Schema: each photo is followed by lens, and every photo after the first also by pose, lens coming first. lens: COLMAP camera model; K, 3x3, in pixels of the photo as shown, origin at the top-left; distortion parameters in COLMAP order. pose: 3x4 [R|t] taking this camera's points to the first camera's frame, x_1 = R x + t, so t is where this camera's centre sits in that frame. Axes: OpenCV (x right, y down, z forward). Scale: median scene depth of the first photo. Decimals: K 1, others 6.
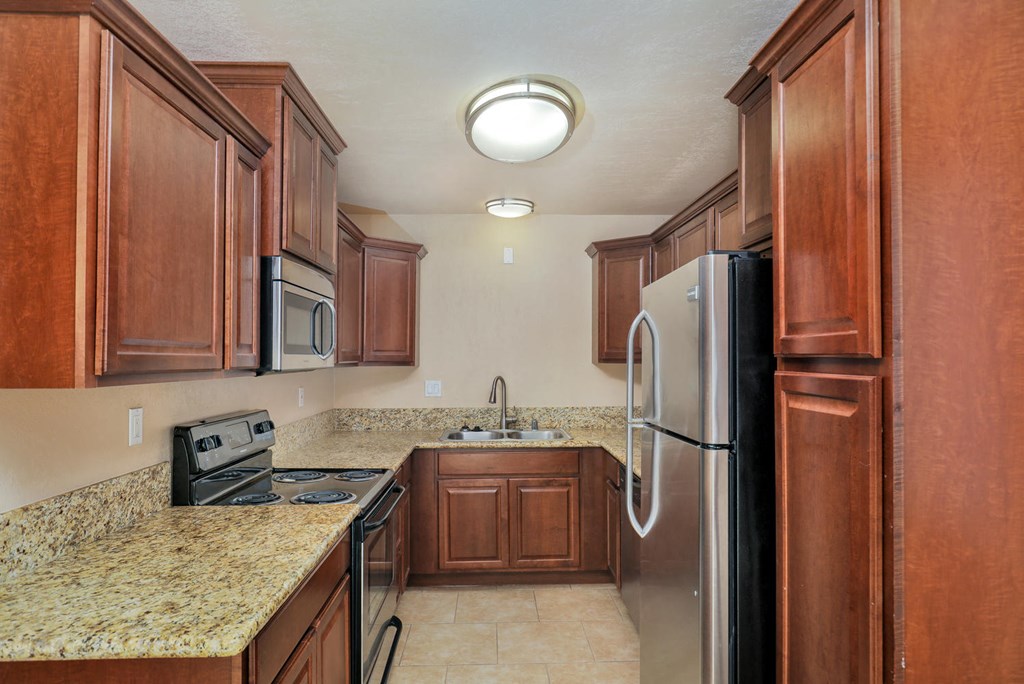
lens RADIAL K [[633.2, 0, 512.0], [0, 633.2, 345.0], [0, 0, 1]] dist [0.001301, -0.000179]
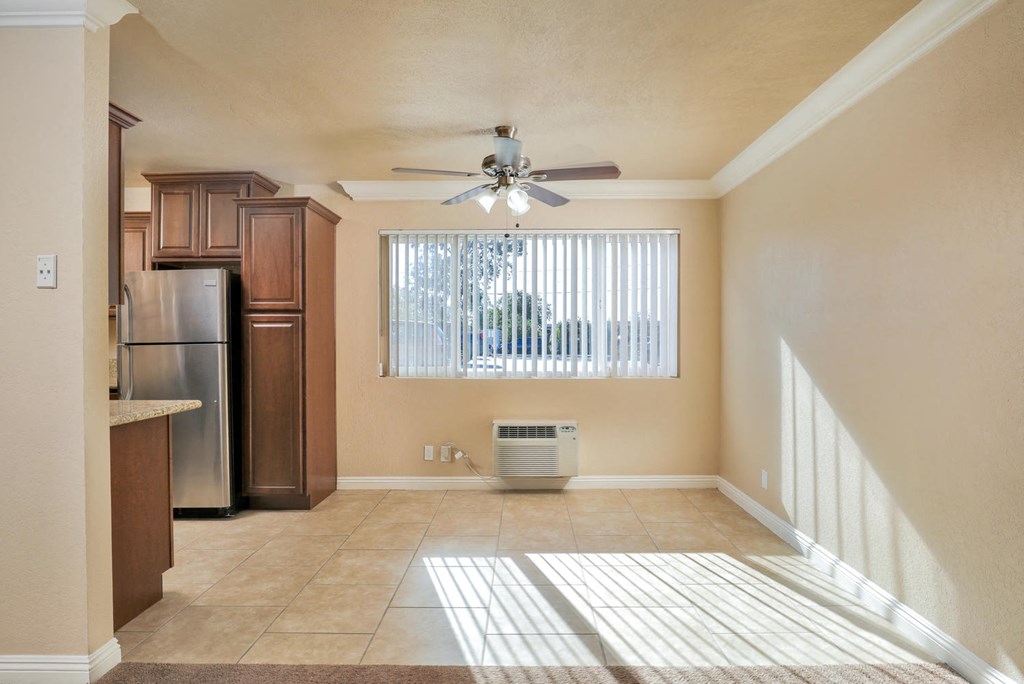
lens RADIAL K [[568.8, 0, 510.7], [0, 568.8, 342.0], [0, 0, 1]] dist [-0.016211, 0.000183]
pose [[0.052111, -0.000384, 0.998641, -2.484196], [-0.021664, 0.999764, 0.001515, 0.161091], [-0.998406, -0.021714, 0.052090, -0.392785]]
